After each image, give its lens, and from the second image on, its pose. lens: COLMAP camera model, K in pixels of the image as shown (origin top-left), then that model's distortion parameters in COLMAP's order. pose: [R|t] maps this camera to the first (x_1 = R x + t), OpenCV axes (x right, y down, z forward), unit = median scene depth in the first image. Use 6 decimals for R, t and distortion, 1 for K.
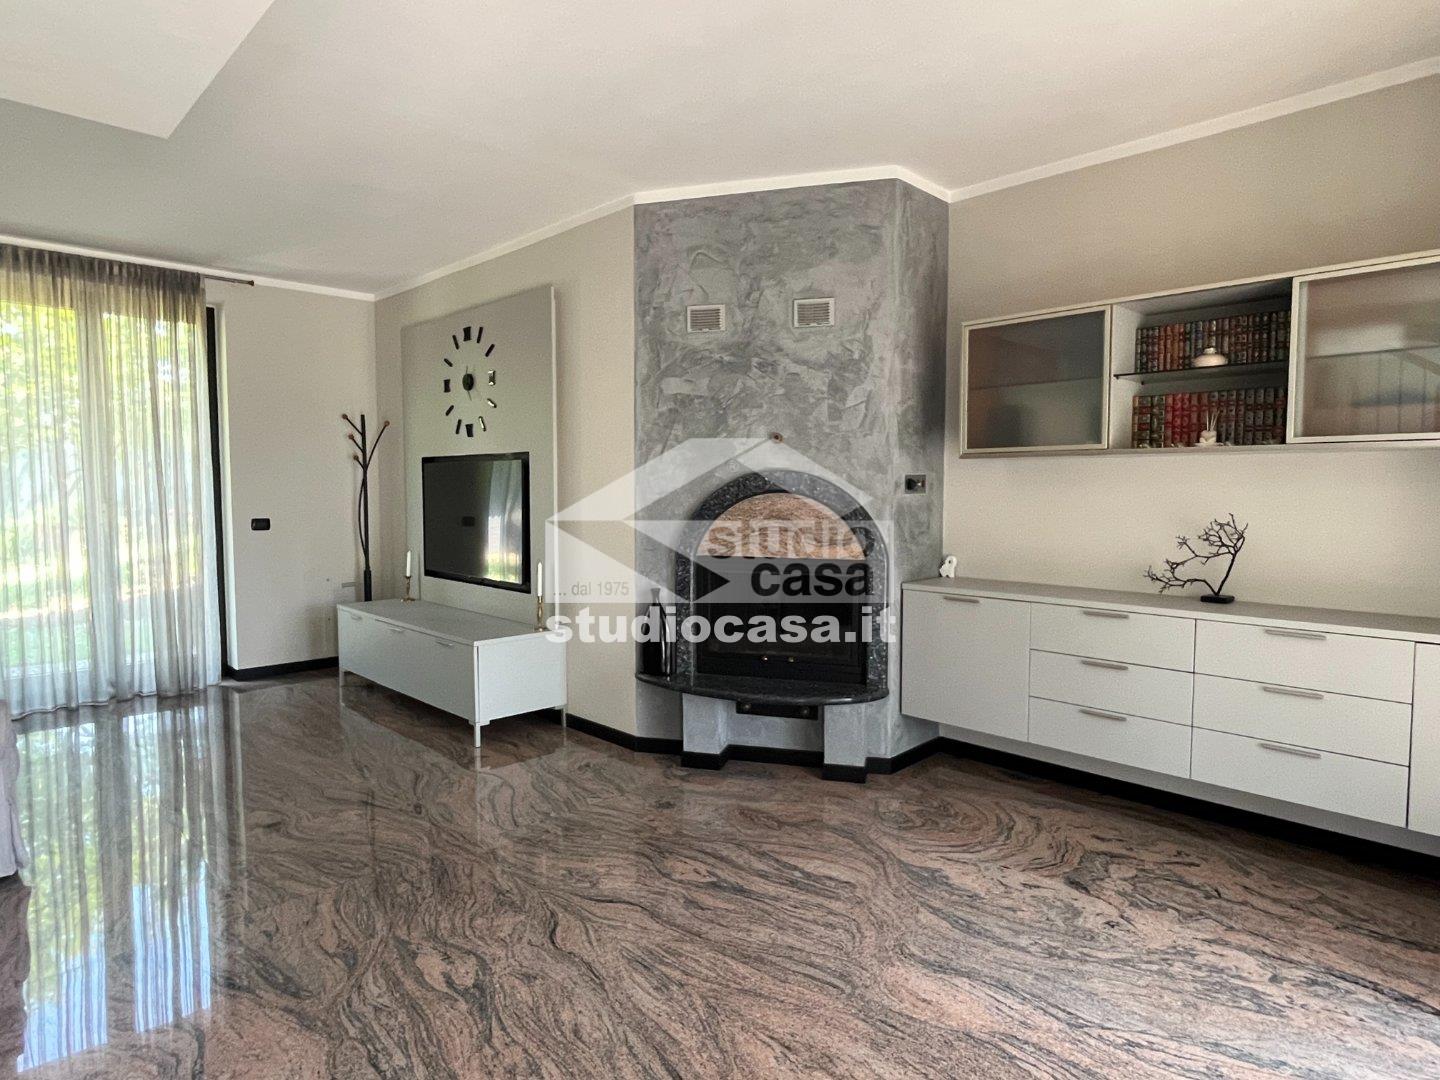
lens RADIAL K [[838.3, 0, 709.2], [0, 838.3, 538.9], [0, 0, 1]] dist [-0.005742, -0.000217]
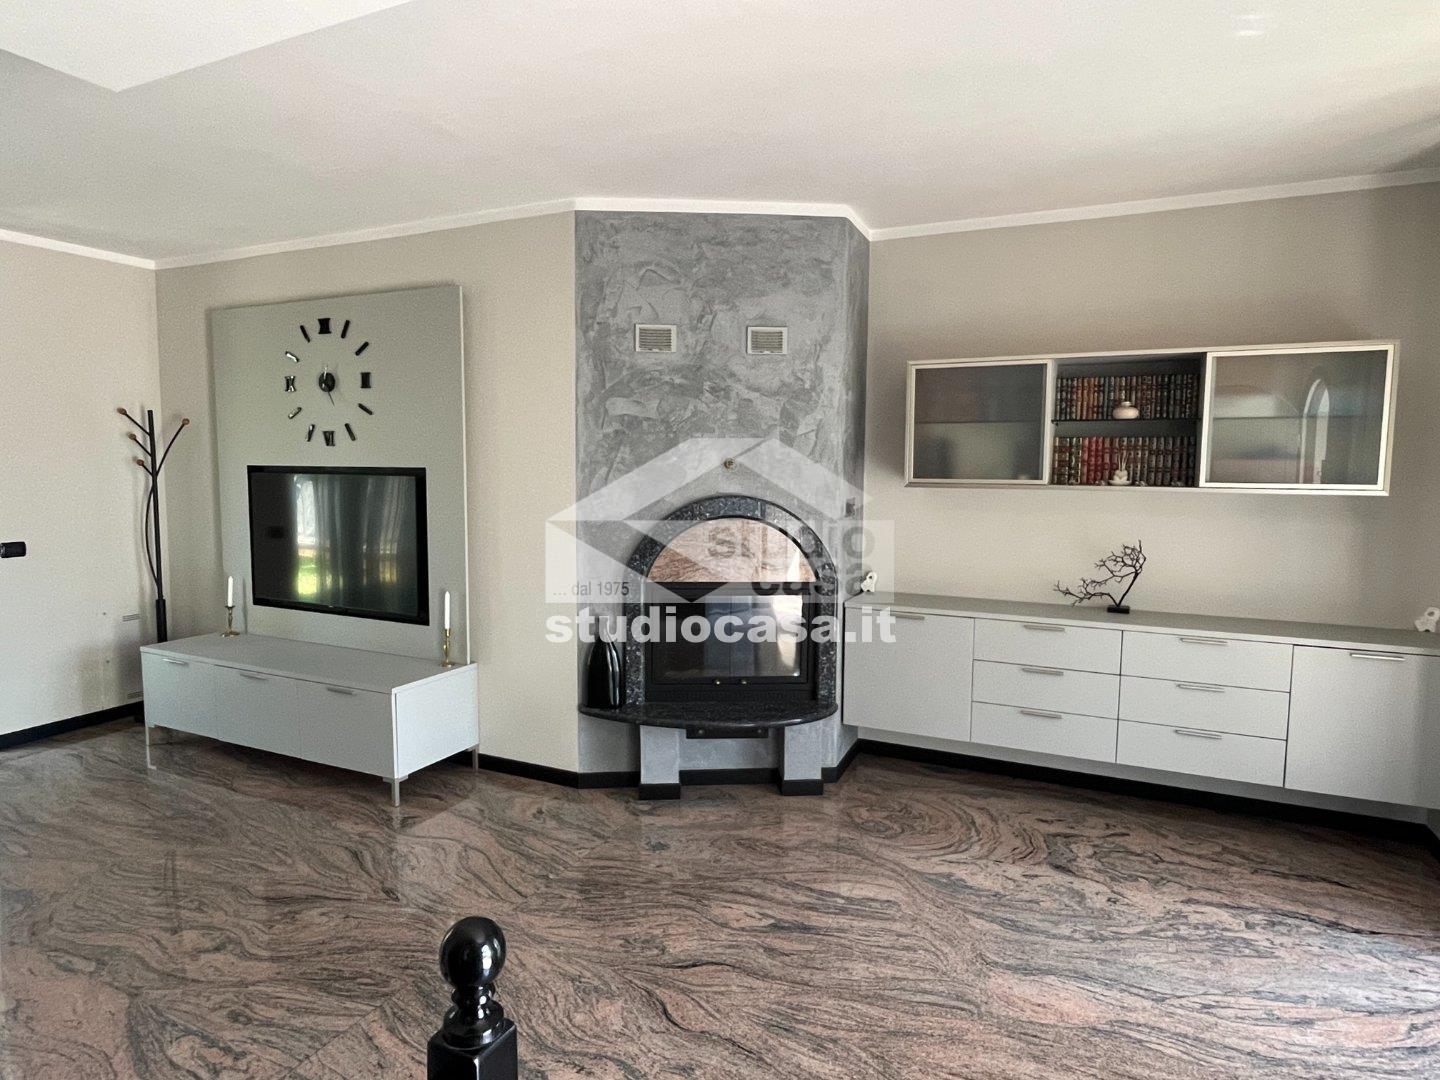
lens RADIAL K [[838.3, 0, 714.6], [0, 838.3, 538.3], [0, 0, 1]] dist [-0.005742, -0.000217]
pose [[0.937533, -0.024896, 0.347003, -0.311705], [0.015454, 0.999432, 0.029953, -0.066558], [-0.347552, -0.022719, 0.937386, 0.070631]]
